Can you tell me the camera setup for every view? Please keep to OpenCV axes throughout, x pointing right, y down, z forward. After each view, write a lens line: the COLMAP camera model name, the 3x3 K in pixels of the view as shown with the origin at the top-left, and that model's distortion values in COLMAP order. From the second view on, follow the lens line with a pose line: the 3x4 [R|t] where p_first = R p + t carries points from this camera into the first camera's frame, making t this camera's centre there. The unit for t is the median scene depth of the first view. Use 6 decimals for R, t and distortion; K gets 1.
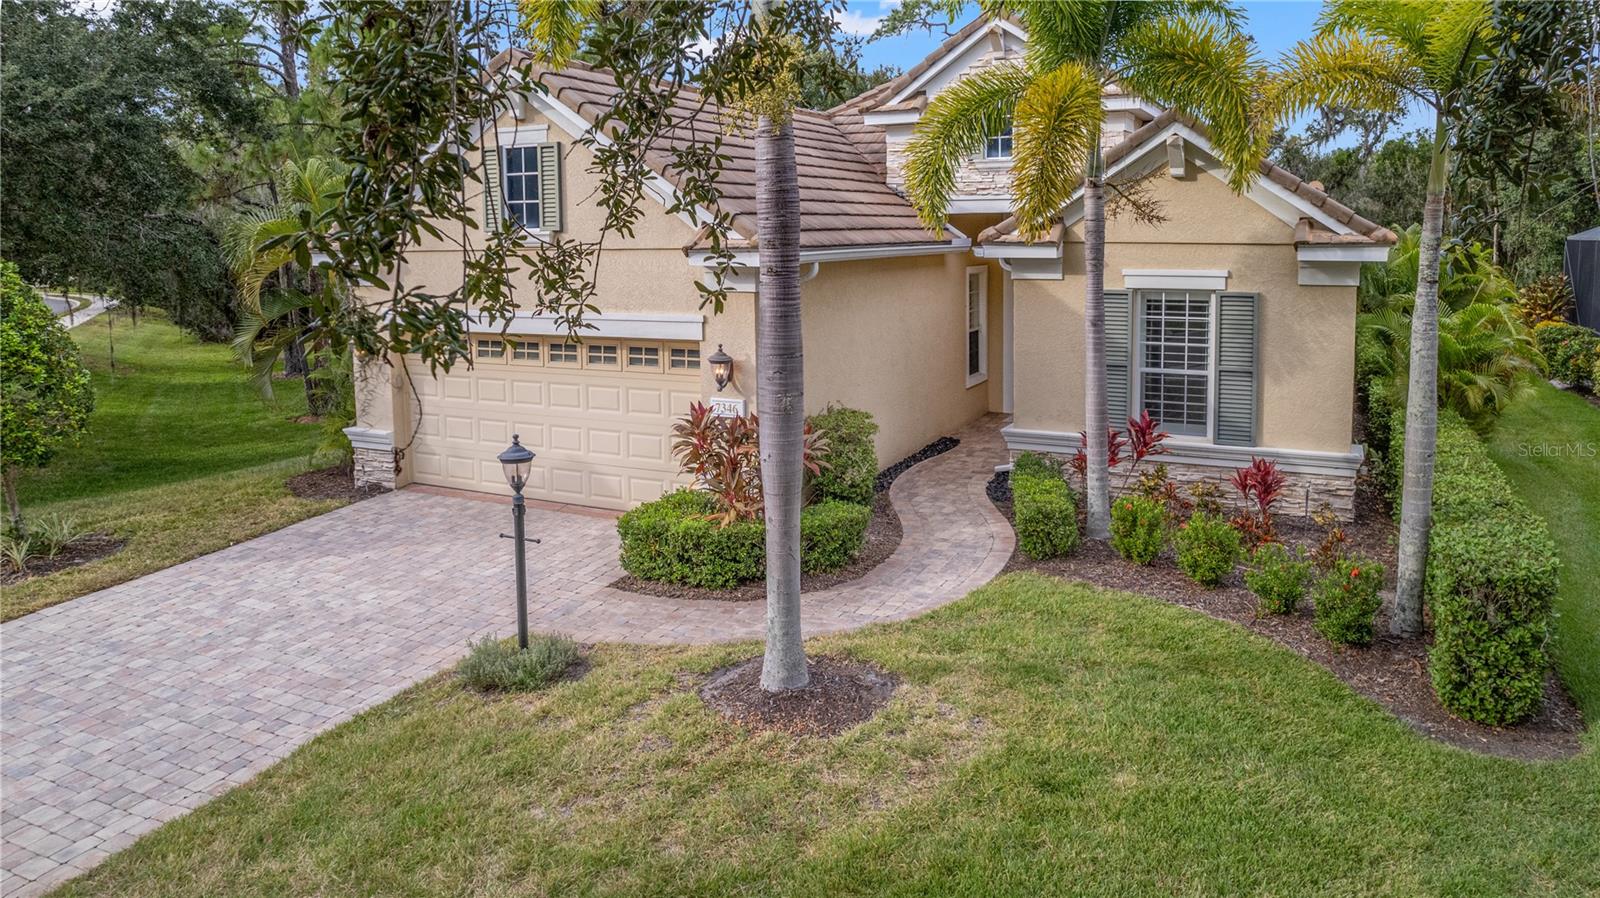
lens RADIAL K [[1037.5, 0, 793.2], [0, 1037.5, 316.4], [0, 0, 1]] dist [-0.004587, -0.063513]
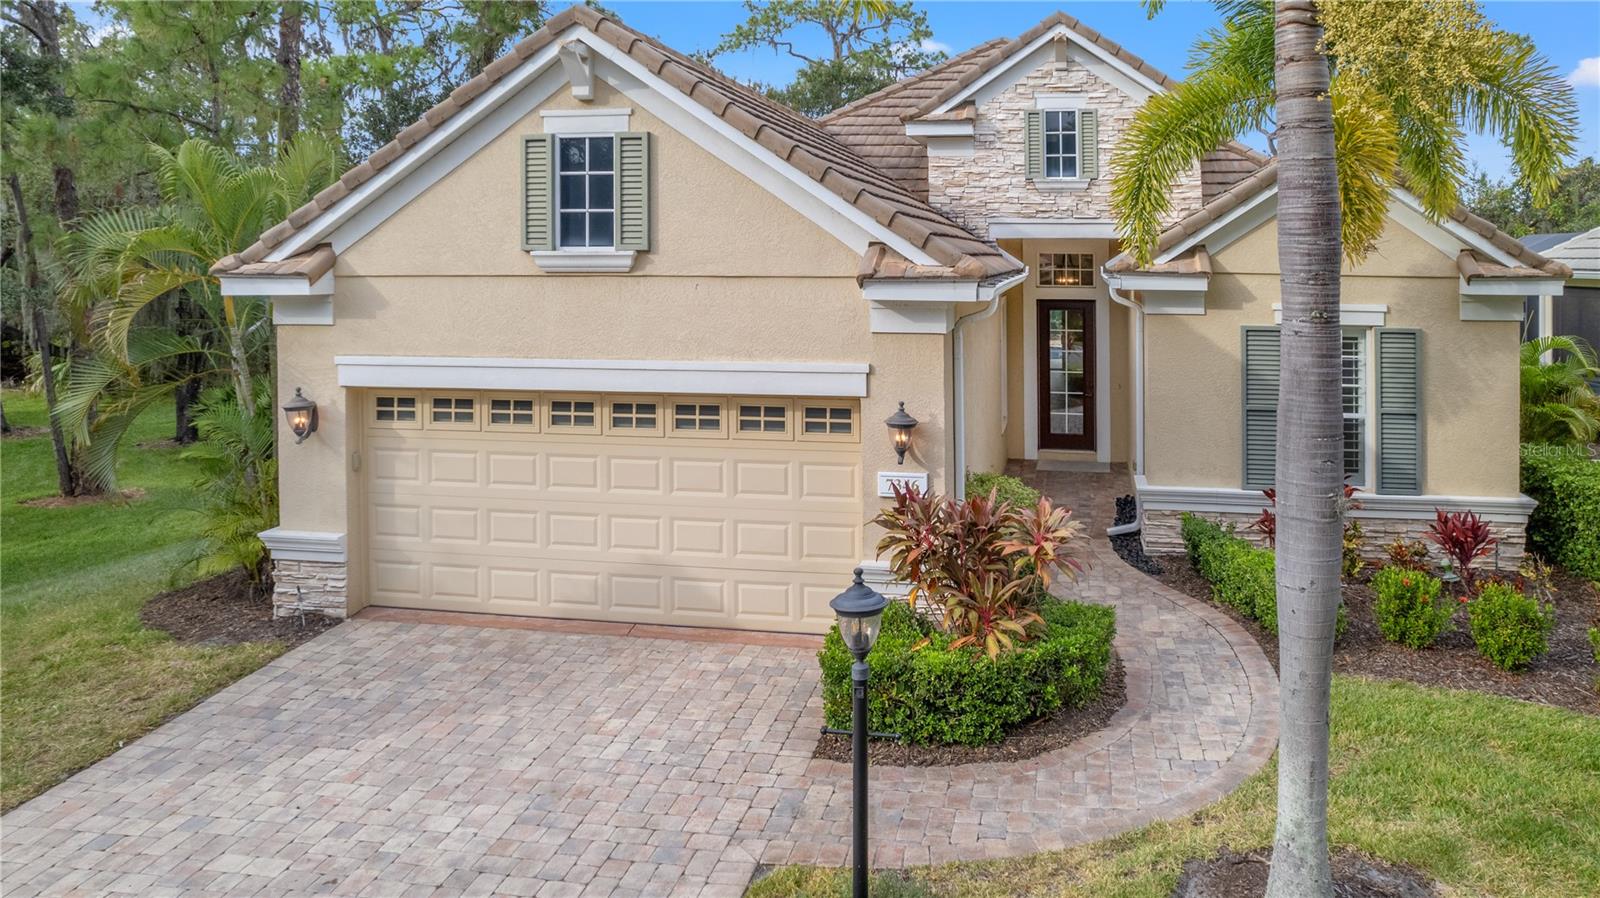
lens RADIAL K [[1054.8, 0, 893.6], [0, 1054.8, 258.0], [0, 0, 1]] dist [-0.023474, 0.001205]
pose [[0.952080, 0.014087, 0.305525, -0.286252], [0.010416, 0.996866, -0.078422, -0.016532], [-0.305672, 0.077846, 0.948949, 0.231418]]
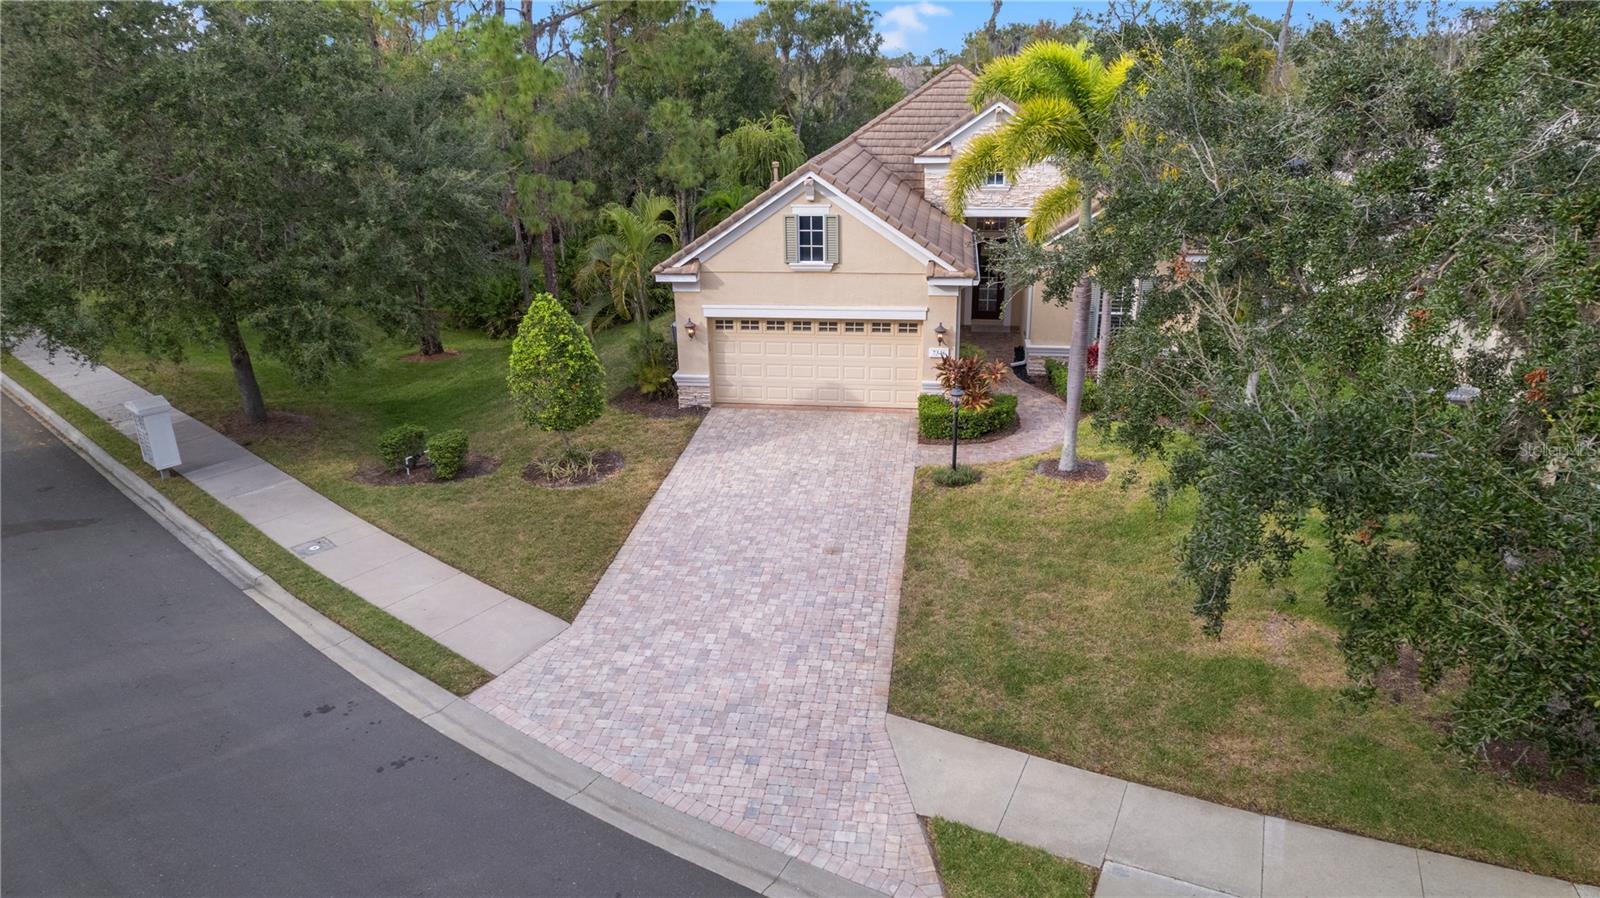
lens RADIAL K [[998.2, 0, 780.1], [0, 998.2, 445.4], [0, 0, 1]] dist [-0.021766, -0.000712]
pose [[0.951983, -0.110417, 0.285547, -0.864320], [0.030928, 0.962611, 0.269118, -0.251157], [-0.304586, -0.247364, 0.919803, -0.683443]]
